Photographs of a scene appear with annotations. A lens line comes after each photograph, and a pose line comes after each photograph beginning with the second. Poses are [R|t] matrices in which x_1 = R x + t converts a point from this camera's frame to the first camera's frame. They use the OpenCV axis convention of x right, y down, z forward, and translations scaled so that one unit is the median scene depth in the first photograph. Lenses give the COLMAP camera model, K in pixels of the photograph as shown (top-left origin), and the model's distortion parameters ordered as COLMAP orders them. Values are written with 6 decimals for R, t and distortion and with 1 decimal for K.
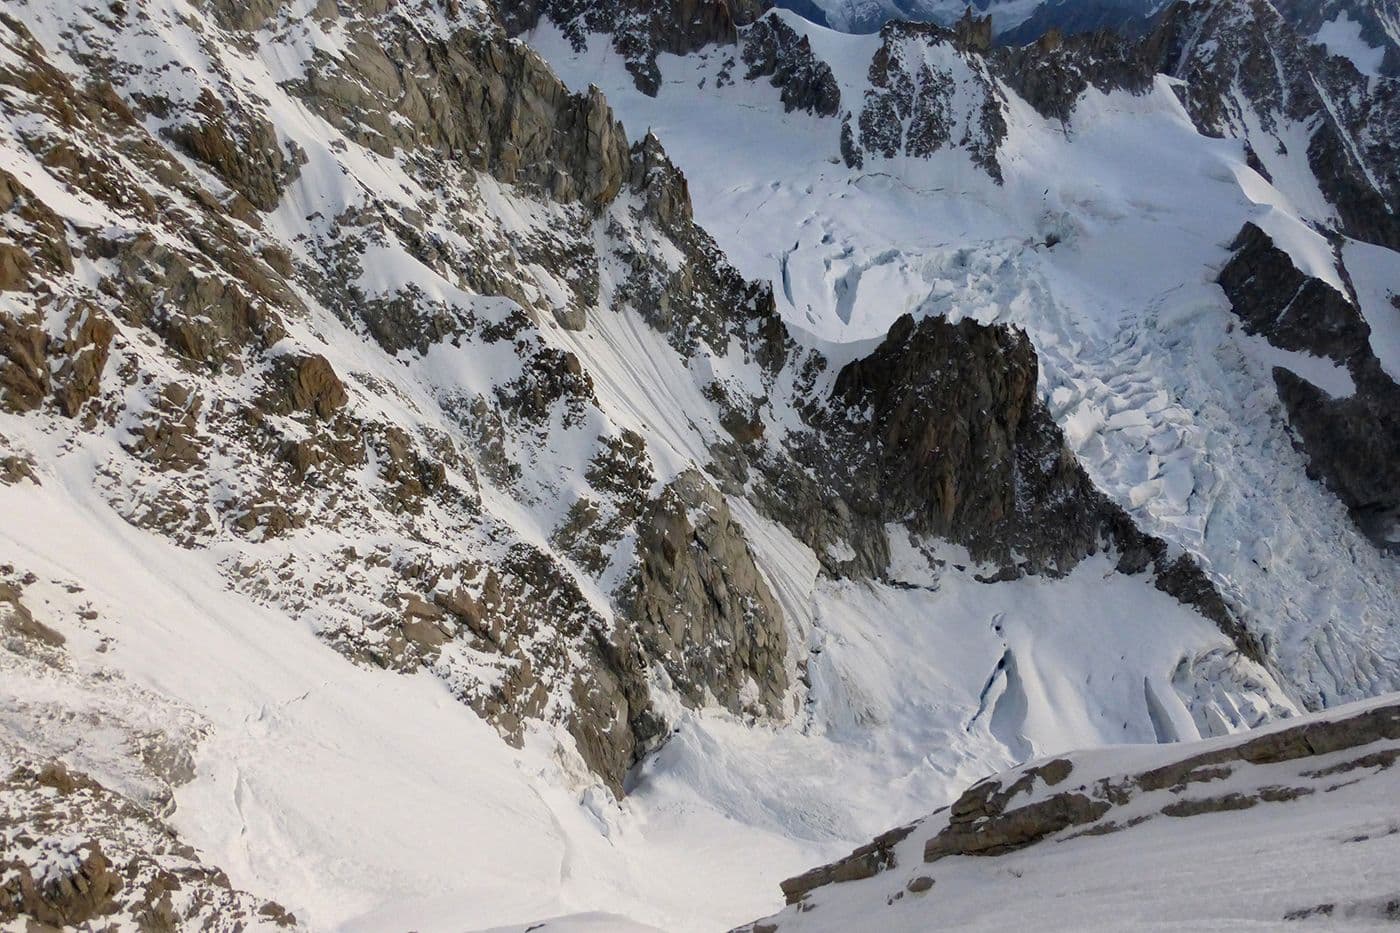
lens RADIAL K [[1057.6, 0, 685.7], [0, 1057.6, 481.3], [0, 0, 1]] dist [-0.057602, 0.070034]
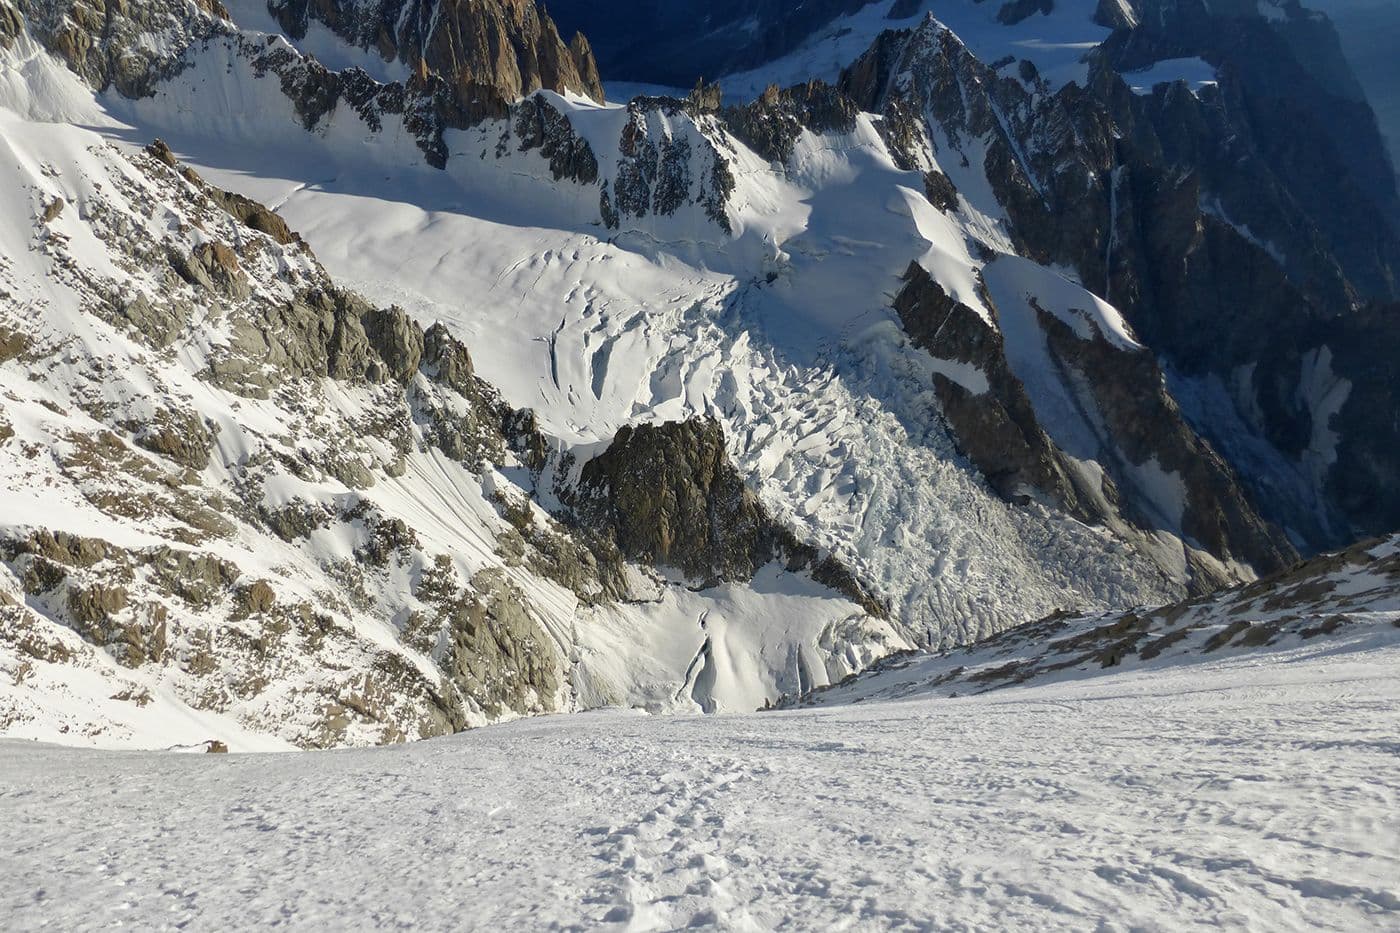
lens RADIAL K [[1041.9, 0, 697.1], [0, 1041.9, 482.0], [0, 0, 1]] dist [-0.035521, 0.038051]
pose [[0.983491, -0.086504, 0.158945, 0.086124], [0.070433, 0.992069, 0.104107, -0.281914], [-0.166690, -0.091193, 0.981783, -0.589929]]
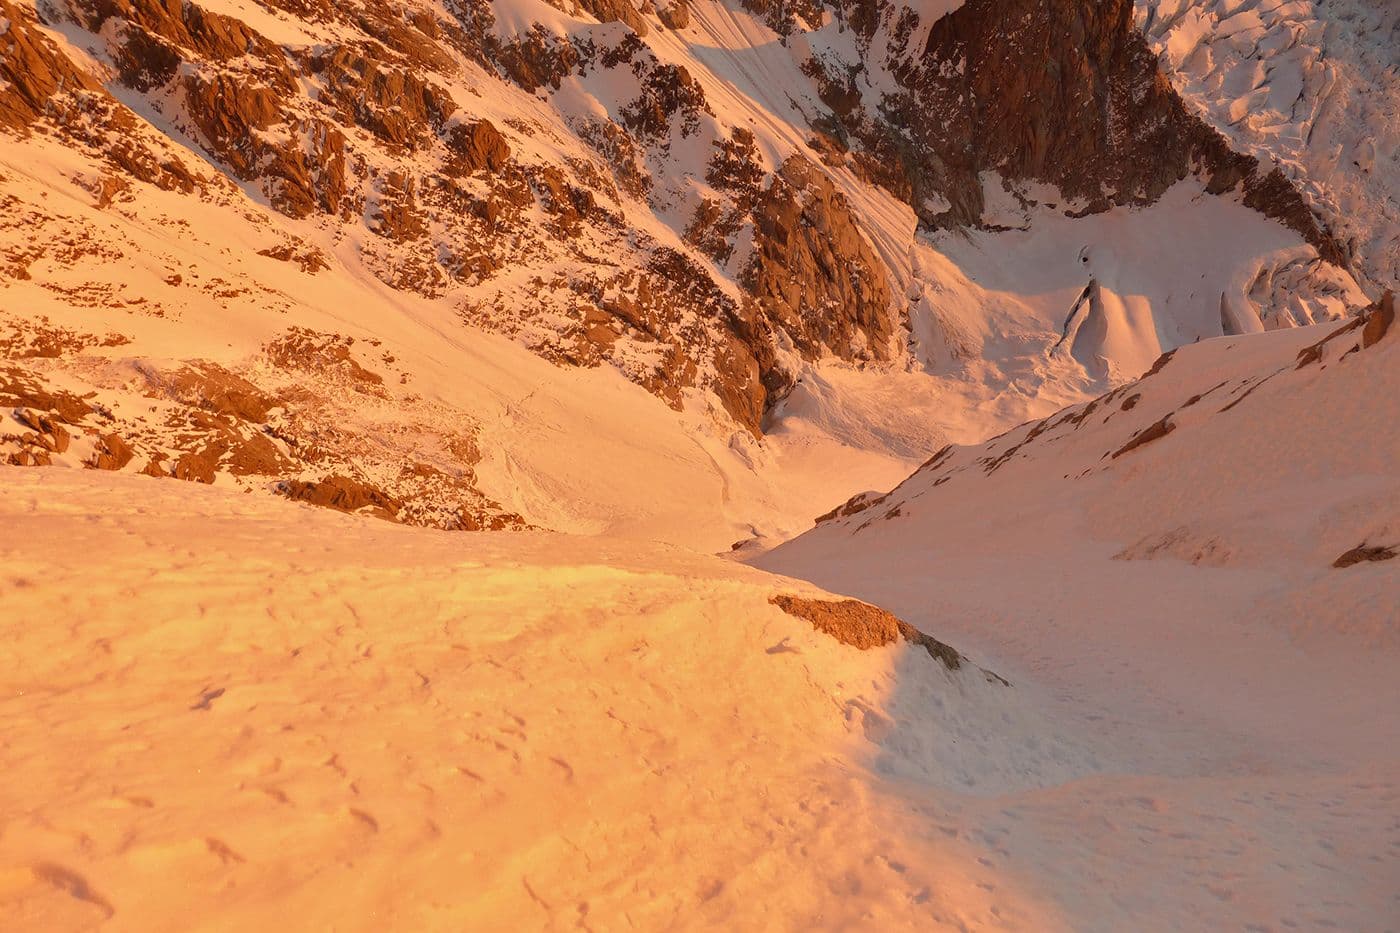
lens RADIAL K [[1041.9, 0, 697.1], [0, 1041.9, 482.0], [0, 0, 1]] dist [-0.035521, 0.038051]
pose [[0.990003, -0.070141, -0.122365, 0.012070], [0.108218, 0.934150, 0.340077, -0.072906], [0.090454, -0.349919, 0.932403, -0.174740]]
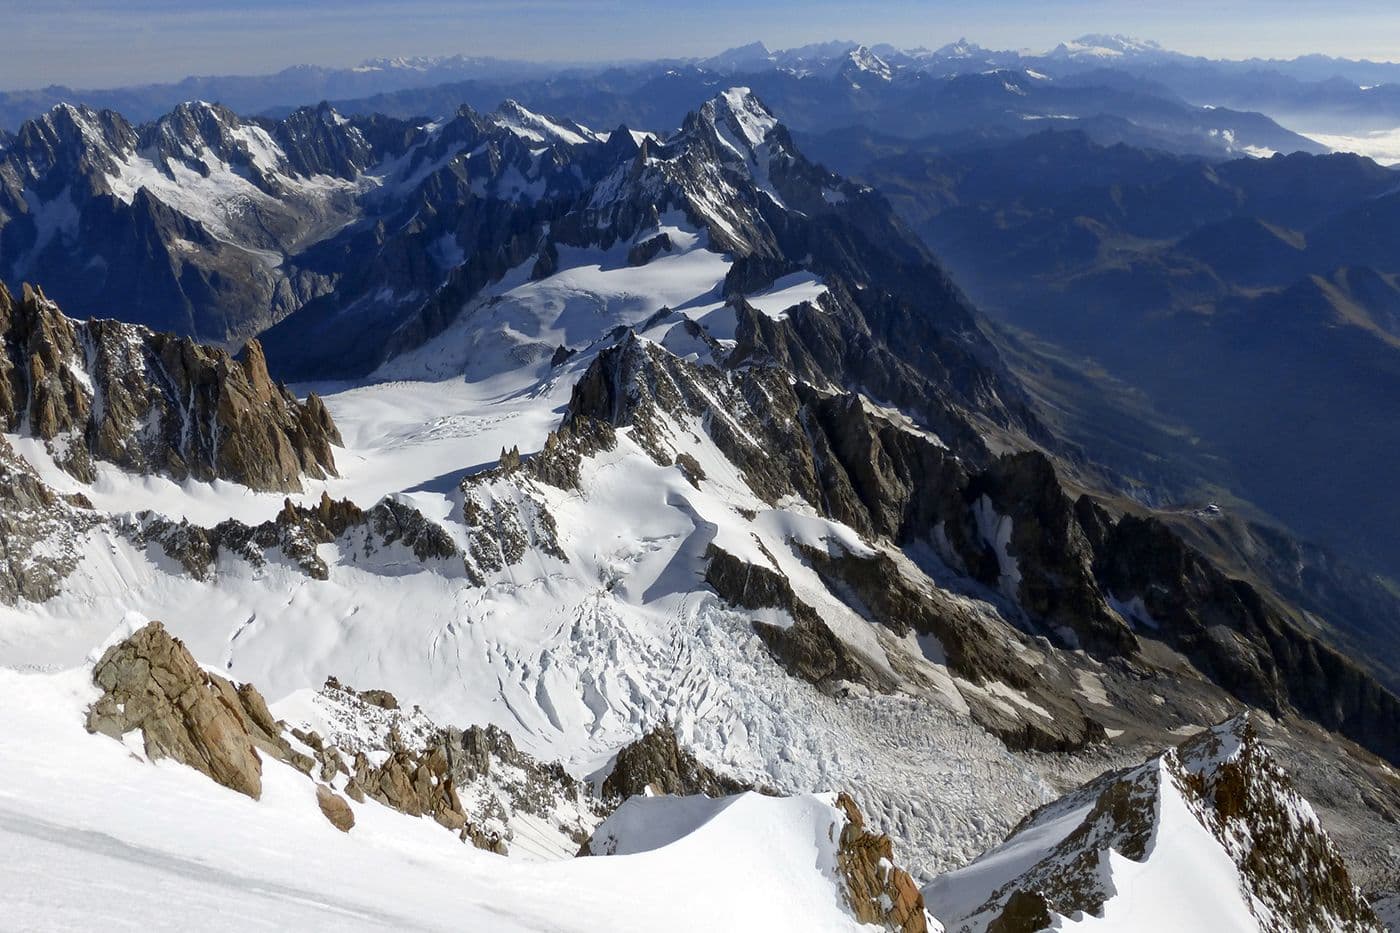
lens RADIAL K [[1142.9, 0, 733.1], [0, 1142.9, 467.2], [0, 0, 1]] dist [-0.007489, 0.000510]
pose [[0.818973, -0.294097, 0.492737, -0.727263], [0.343662, 0.939032, -0.010722, -0.742604], [-0.459543, 0.178116, 0.870112, -1.533704]]
